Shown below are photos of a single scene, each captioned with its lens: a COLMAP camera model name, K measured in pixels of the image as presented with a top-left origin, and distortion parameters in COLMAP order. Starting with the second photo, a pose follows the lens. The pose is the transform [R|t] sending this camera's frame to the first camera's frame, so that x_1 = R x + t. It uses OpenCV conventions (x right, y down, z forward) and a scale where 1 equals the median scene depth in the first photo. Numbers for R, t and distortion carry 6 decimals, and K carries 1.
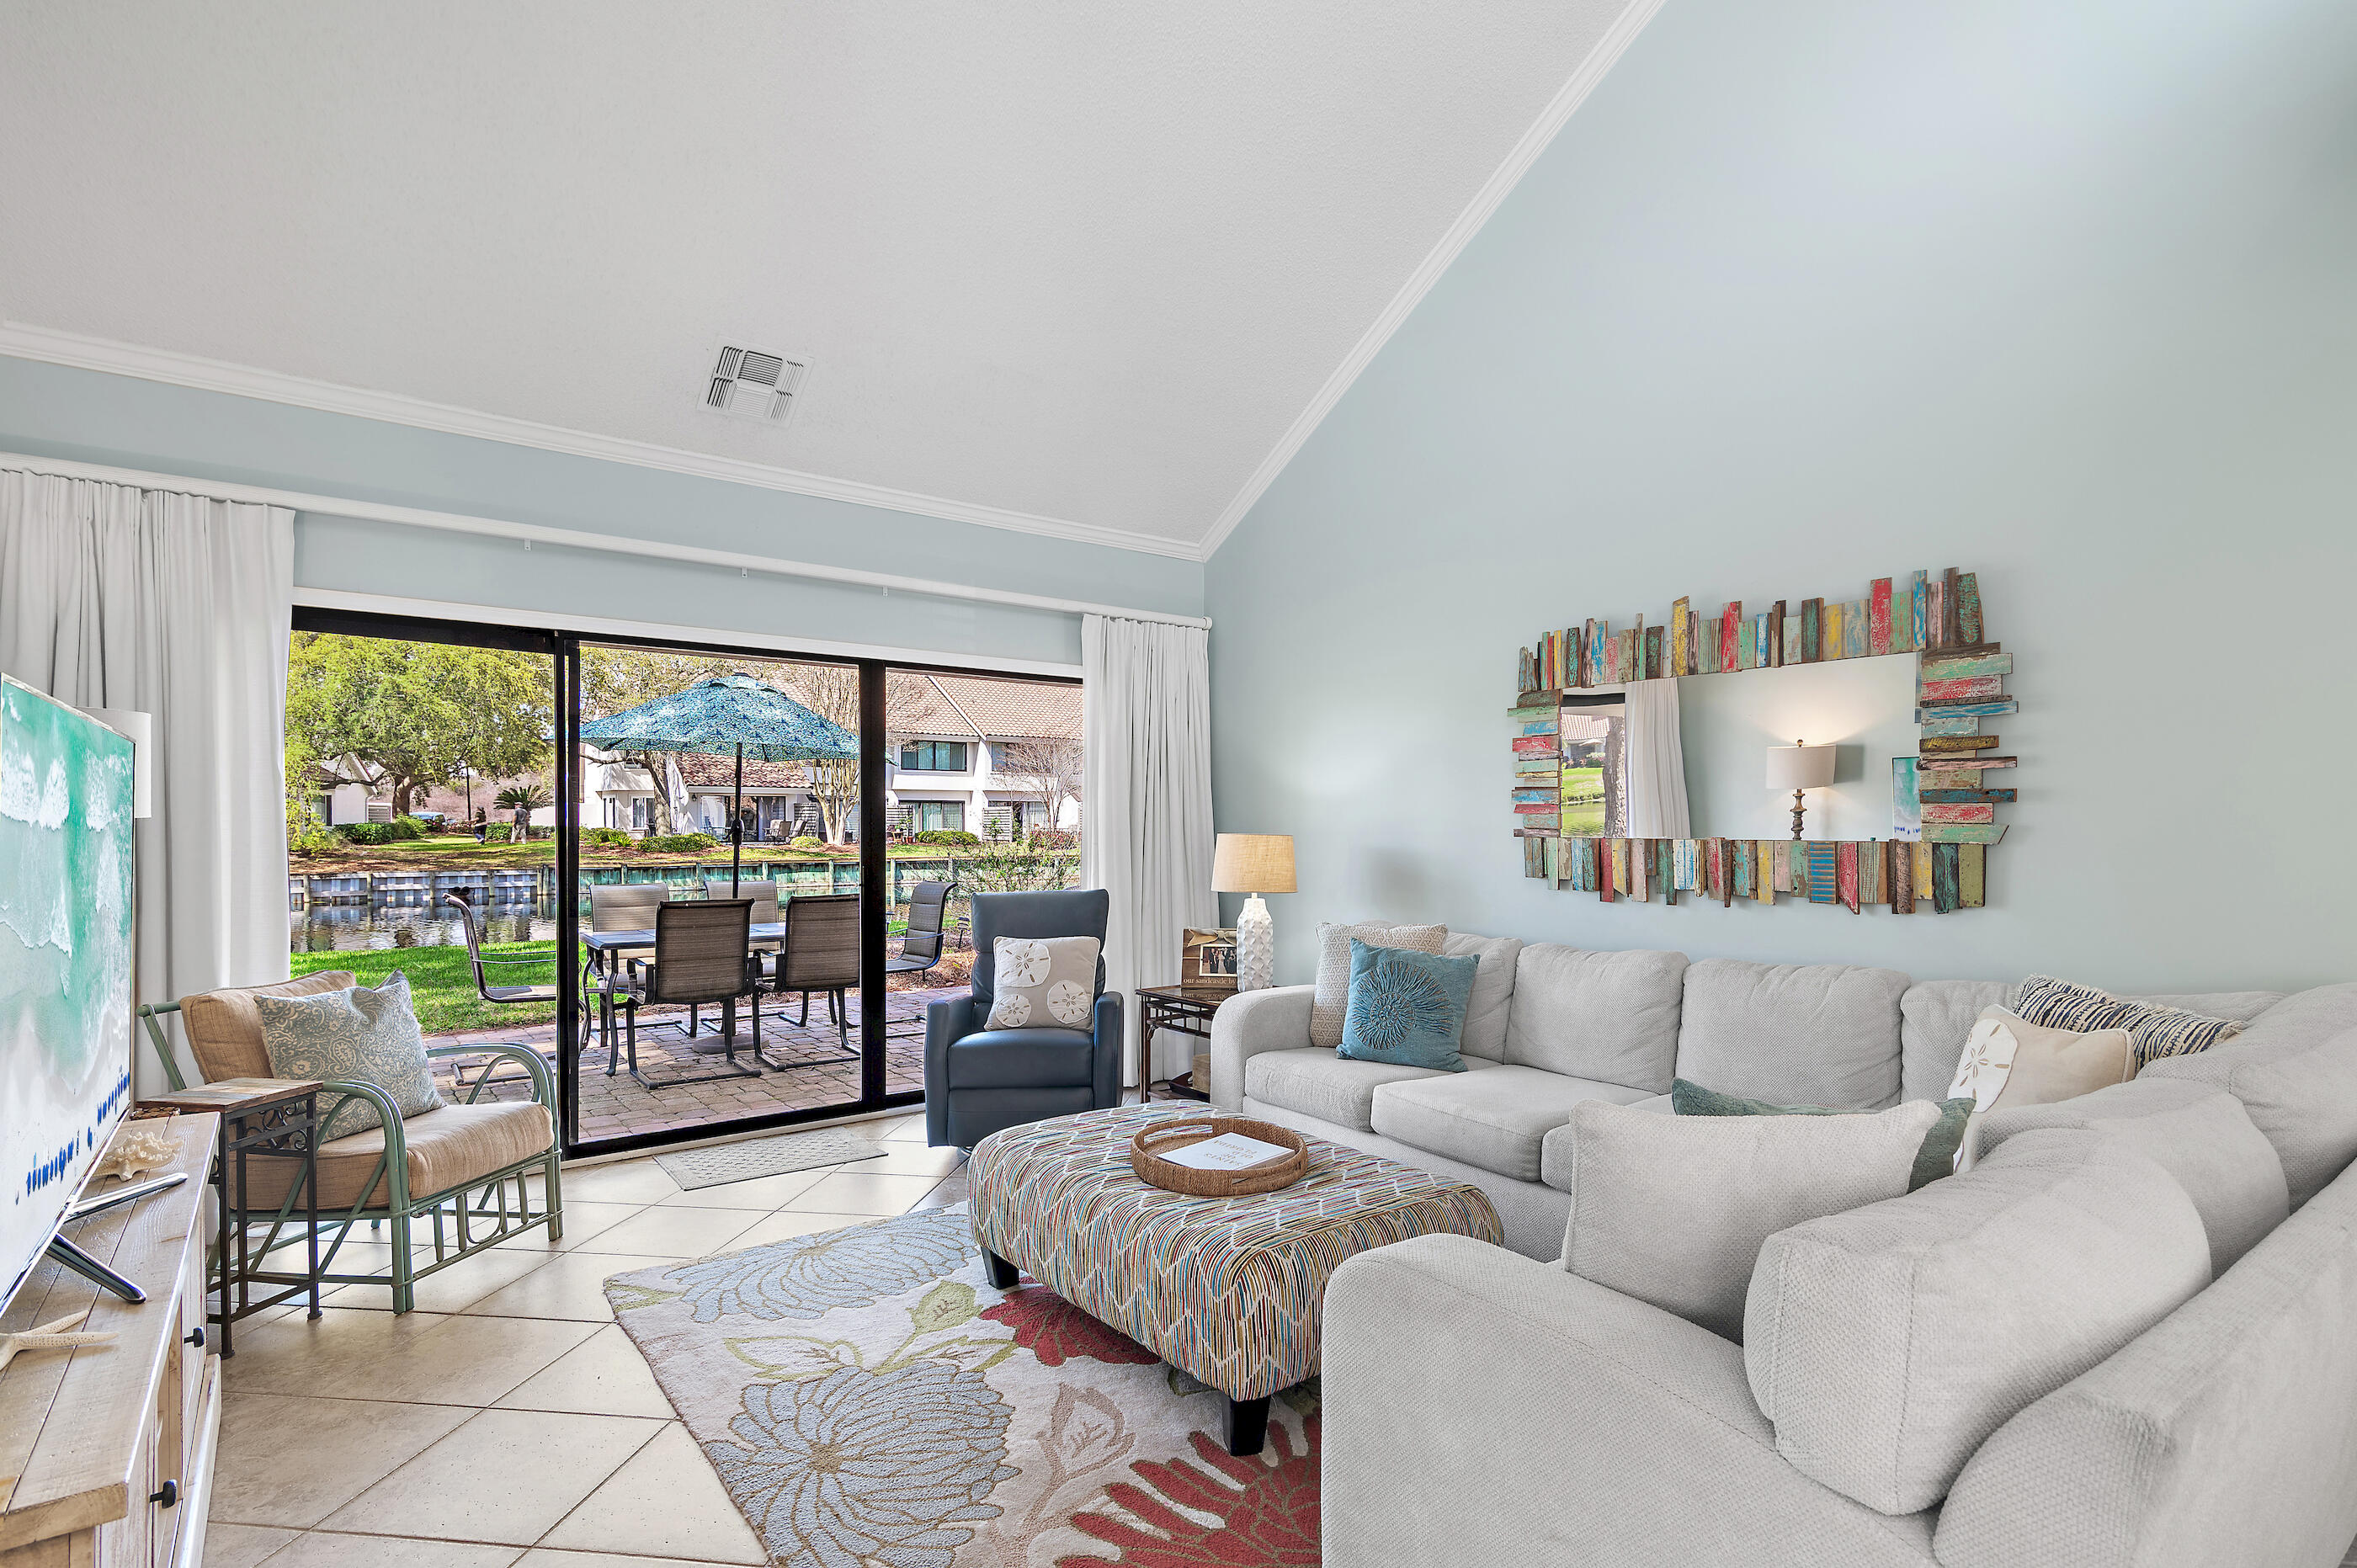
lens RADIAL K [[1160.9, 0, 1173.0], [0, 1160.9, 845.0], [0, 0, 1]] dist [0.002478, 0.000023]
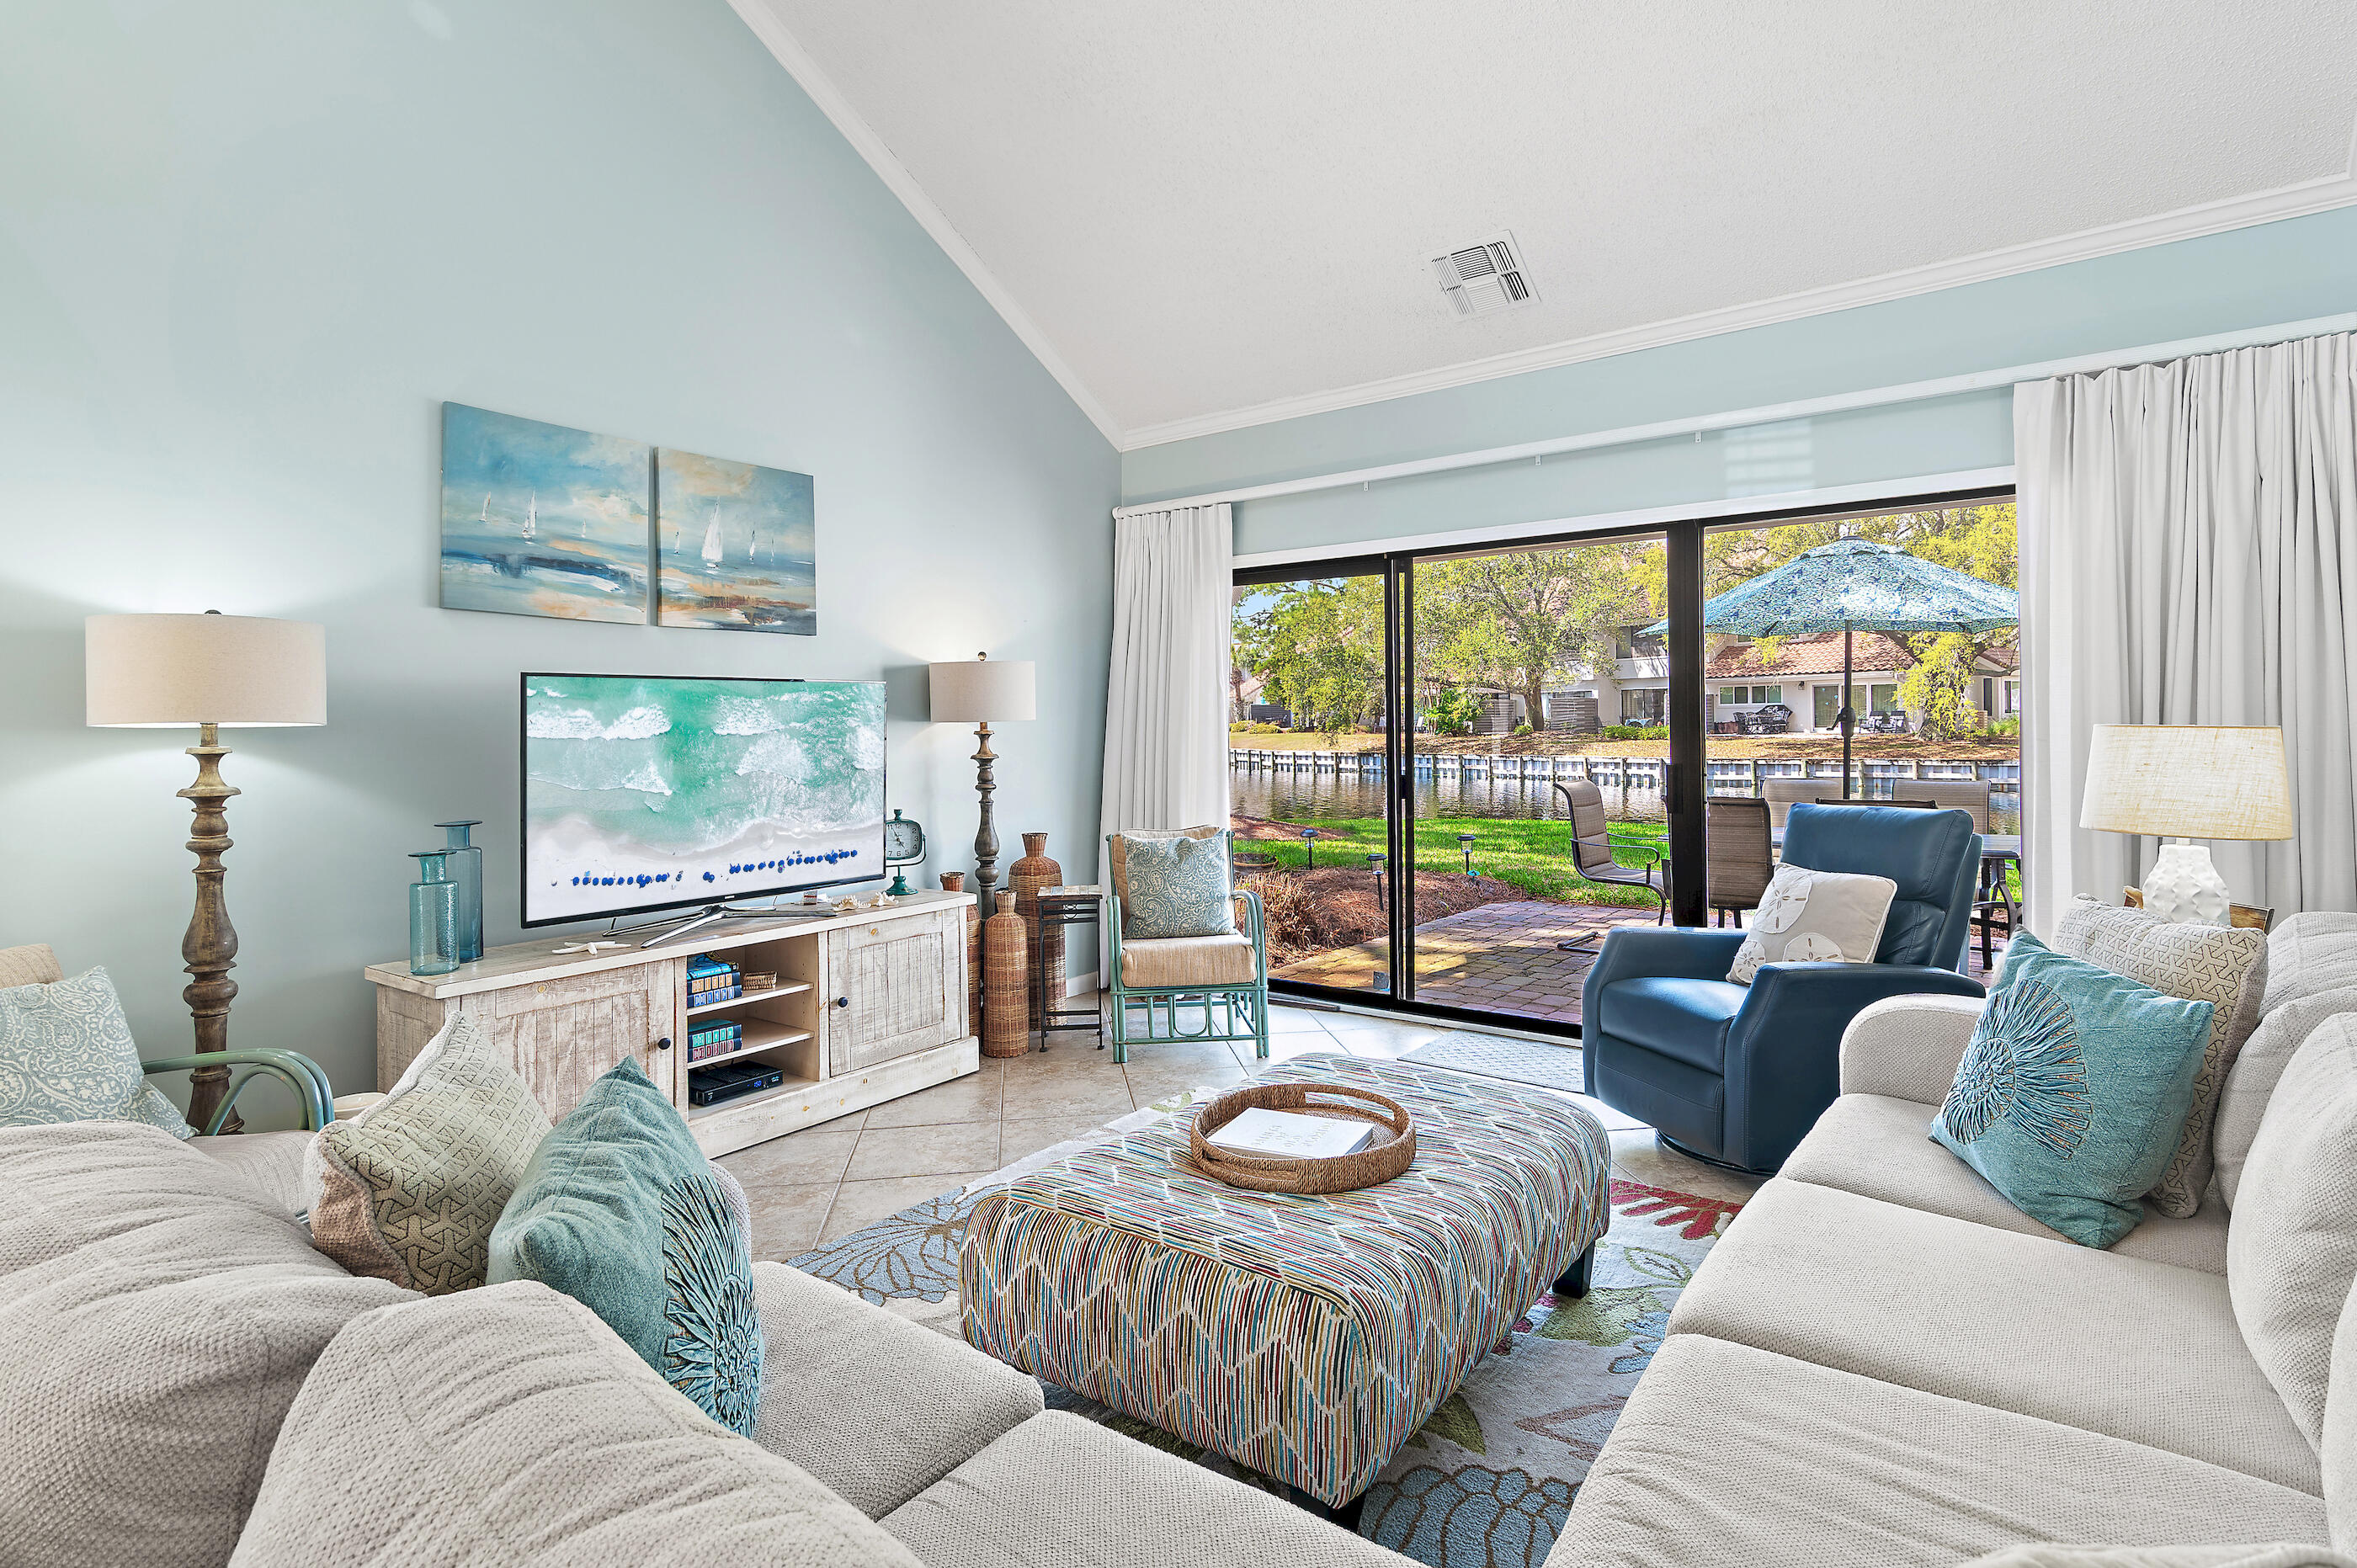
lens RADIAL K [[1162.2, 0, 1173.4], [0, 1162.2, 716.0], [0, 0, 1]] dist [-0.001844, 0.002120]
pose [[0.279344, -0.011120, -0.960127, 0.681922], [-0.001368, 0.999927, -0.011979, -0.009160], [0.960190, 0.004659, 0.279308, 0.604780]]
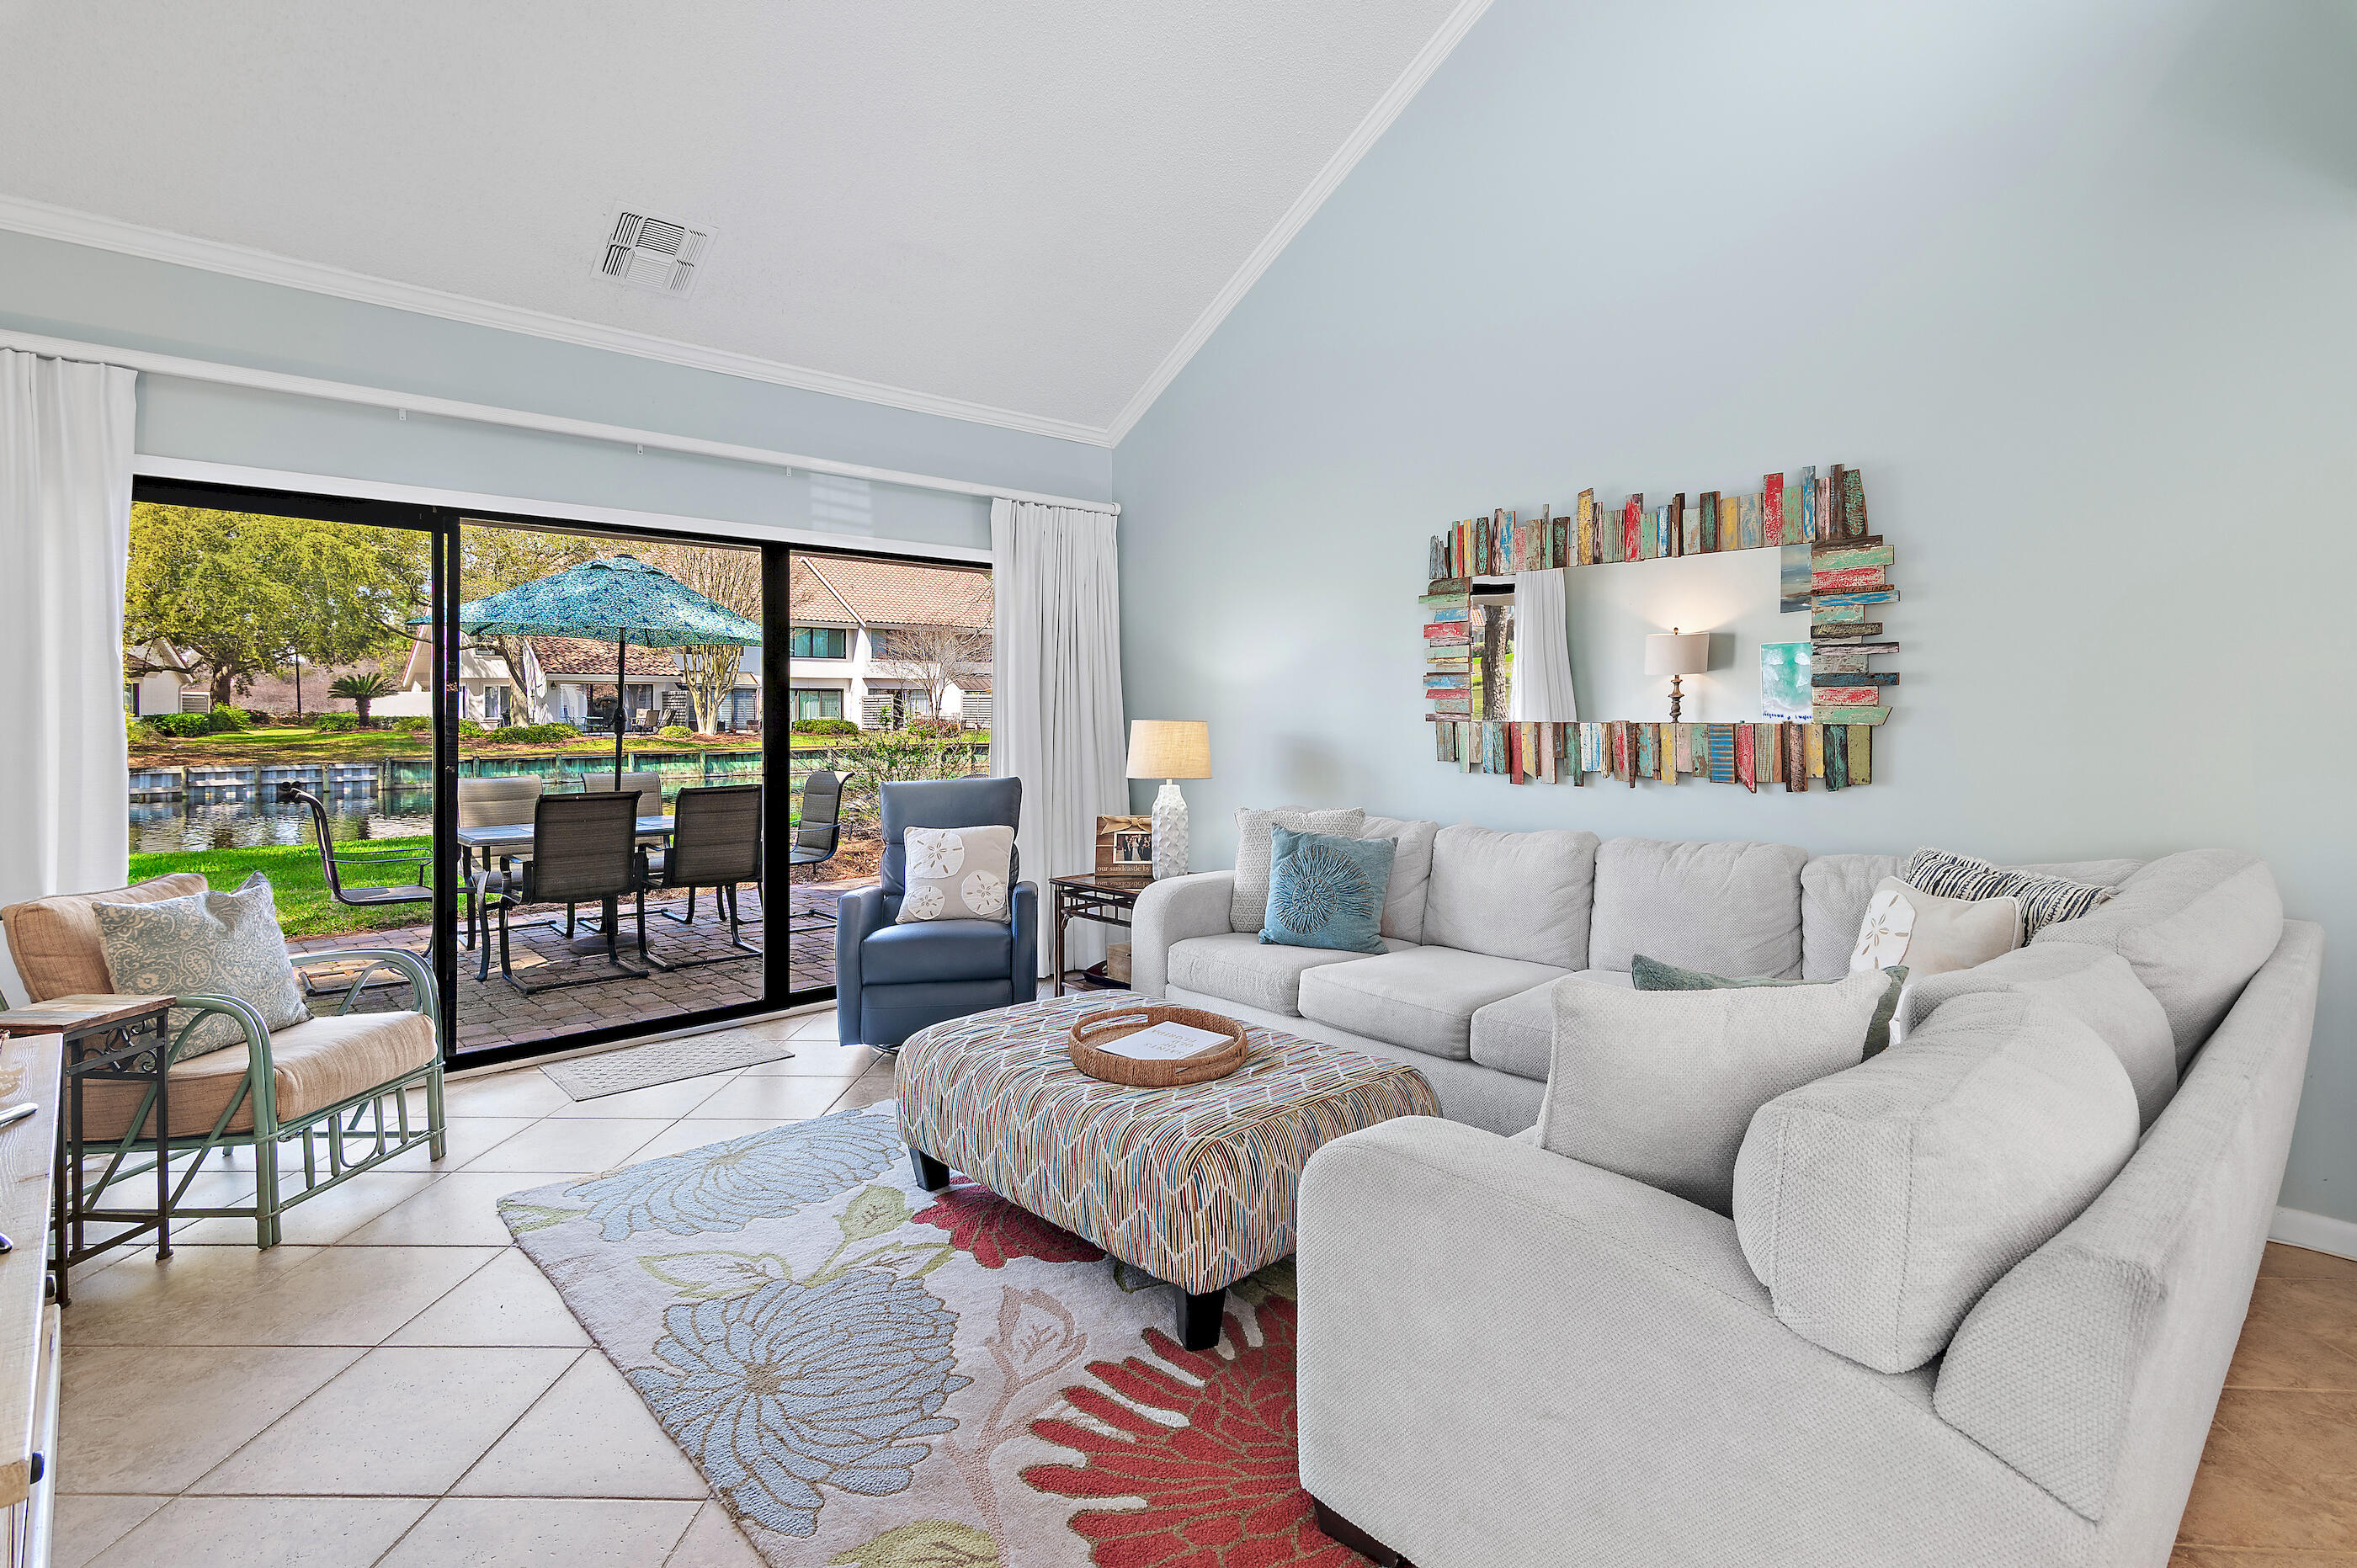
lens RADIAL K [[1162.2, 0, 1173.4], [0, 1162.2, 716.0], [0, 0, 1]] dist [-0.001844, 0.002120]
pose [[0.994841, -0.004824, 0.101330, -0.041144], [0.006222, 0.999890, -0.013483, 0.001061], [-0.101254, 0.014044, 0.994761, 0.010794]]
